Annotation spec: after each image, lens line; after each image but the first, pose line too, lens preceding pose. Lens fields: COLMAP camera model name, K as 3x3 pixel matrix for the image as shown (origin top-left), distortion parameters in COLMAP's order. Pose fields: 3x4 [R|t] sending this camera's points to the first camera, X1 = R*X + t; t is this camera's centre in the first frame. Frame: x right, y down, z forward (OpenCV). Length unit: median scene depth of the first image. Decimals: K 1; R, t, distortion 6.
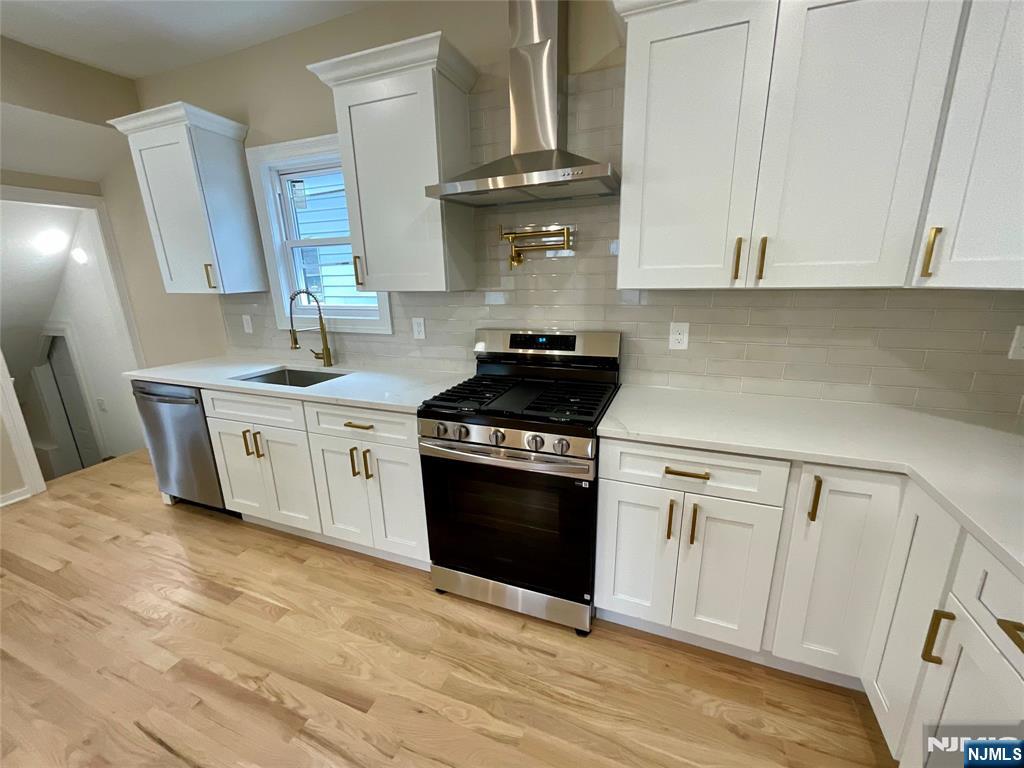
lens RADIAL K [[415.0, 0, 513.0], [0, 415.0, 383.3], [0, 0, 1]] dist [0.000019, 0.000307]
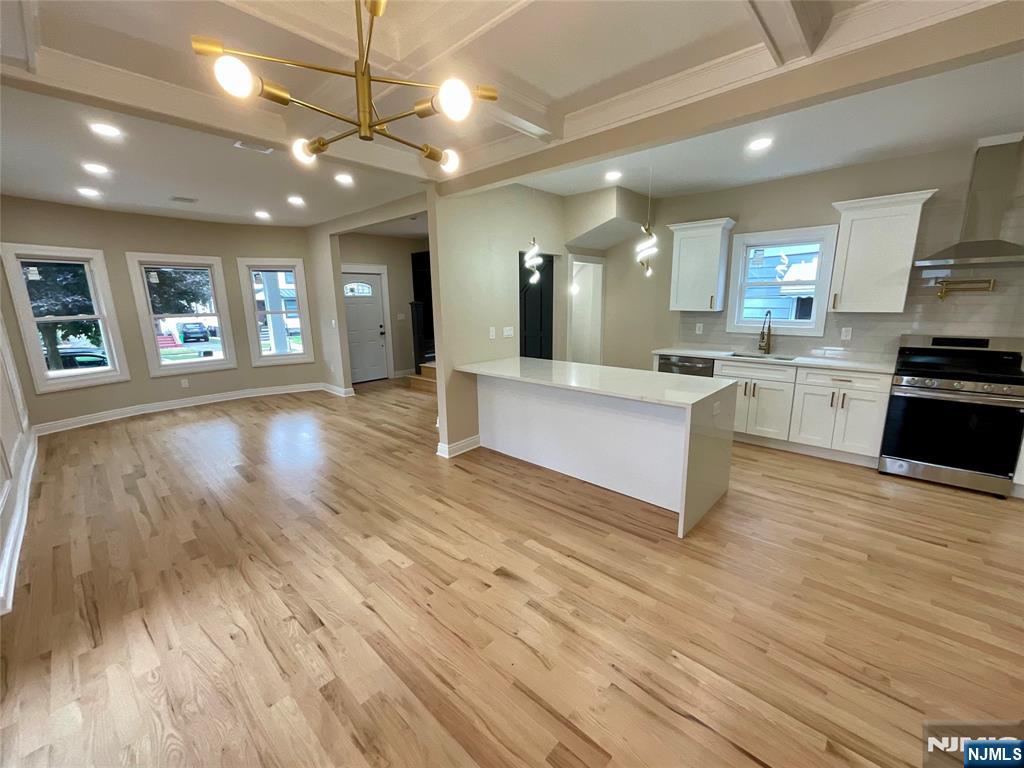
lens RADIAL K [[415.0, 0, 515.3], [0, 415.0, 383.5], [0, 0, 1]] dist [0.000019, 0.000307]
pose [[0.934098, 0.080472, -0.347829, -1.056887], [-0.096519, 0.994908, -0.029026, 0.304487], [0.343722, 0.060686, 0.937108, -1.274431]]
